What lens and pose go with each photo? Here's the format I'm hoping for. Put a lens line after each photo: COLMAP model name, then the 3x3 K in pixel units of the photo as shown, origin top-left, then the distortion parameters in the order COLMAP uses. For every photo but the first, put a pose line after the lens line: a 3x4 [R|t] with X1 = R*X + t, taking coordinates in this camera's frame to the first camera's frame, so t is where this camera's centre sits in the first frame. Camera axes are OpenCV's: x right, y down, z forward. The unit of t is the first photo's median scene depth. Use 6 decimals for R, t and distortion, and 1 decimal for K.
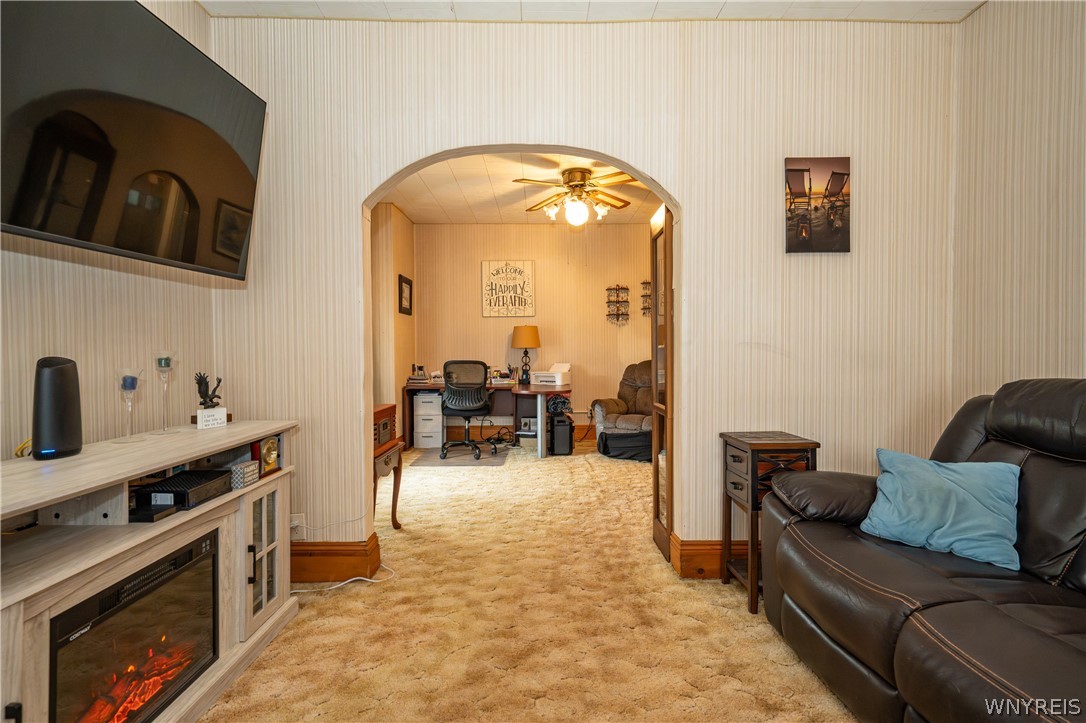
lens RADIAL K [[516.9, 0, 550.8], [0, 516.9, 359.5], [0, 0, 1]] dist [-0.005136, 0.003634]
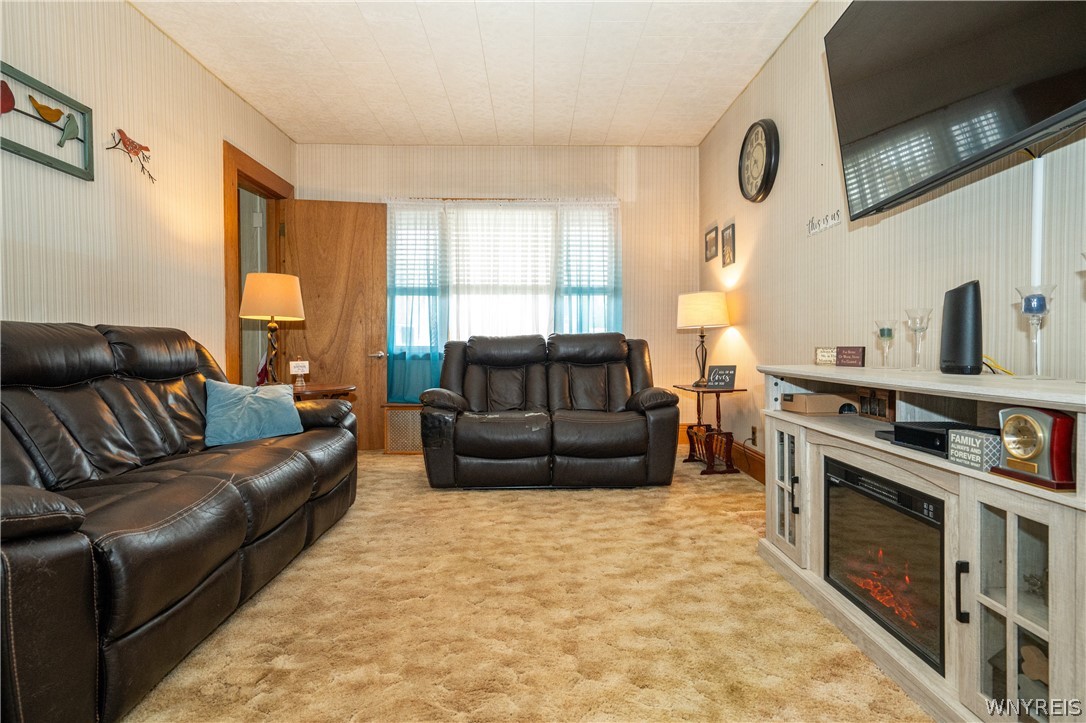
lens RADIAL K [[578.9, 0, 537.9], [0, 578.9, 362.8], [0, 0, 1]] dist [0.008096, 0.005672]
pose [[-0.999799, 0.008513, 0.018178, -0.051150], [0.009297, 0.999010, 0.043502, 0.056745], [-0.017790, 0.043662, -0.998888, 1.227620]]
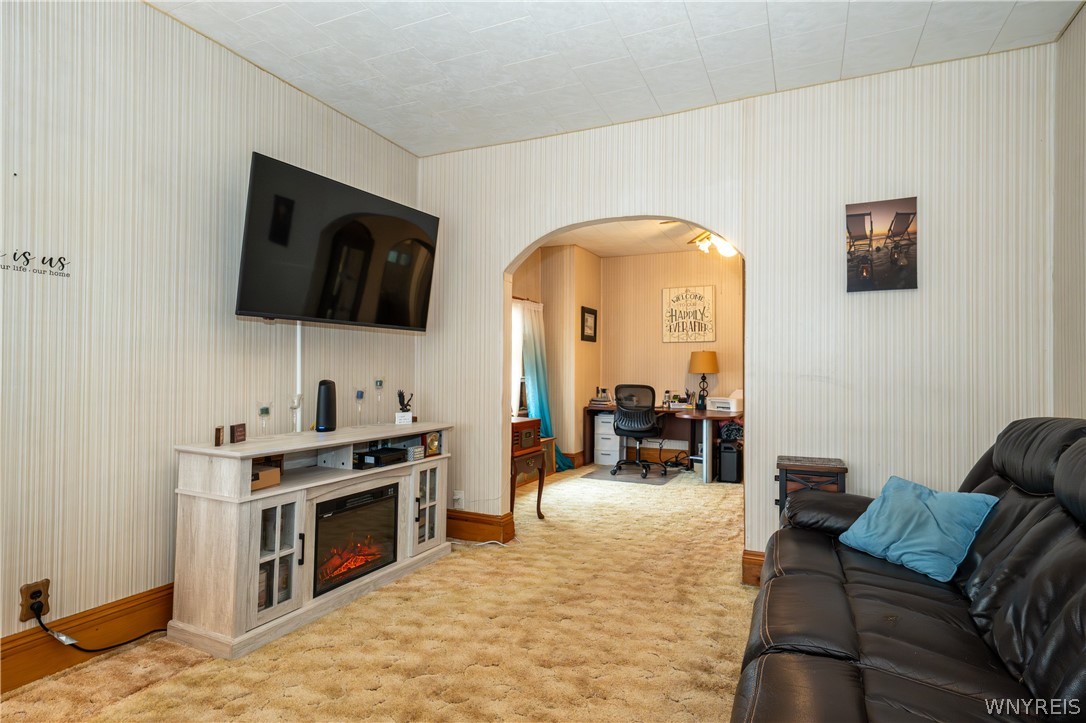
lens RADIAL K [[578.9, 0, 552.2], [0, 578.9, 359.7], [0, 0, 1]] dist [0.008096, 0.005672]
pose [[0.903309, 0.003617, -0.428976, 0.413089], [-0.019702, 0.999259, -0.033062, -0.014357], [0.428538, 0.038317, 0.902711, -0.339448]]
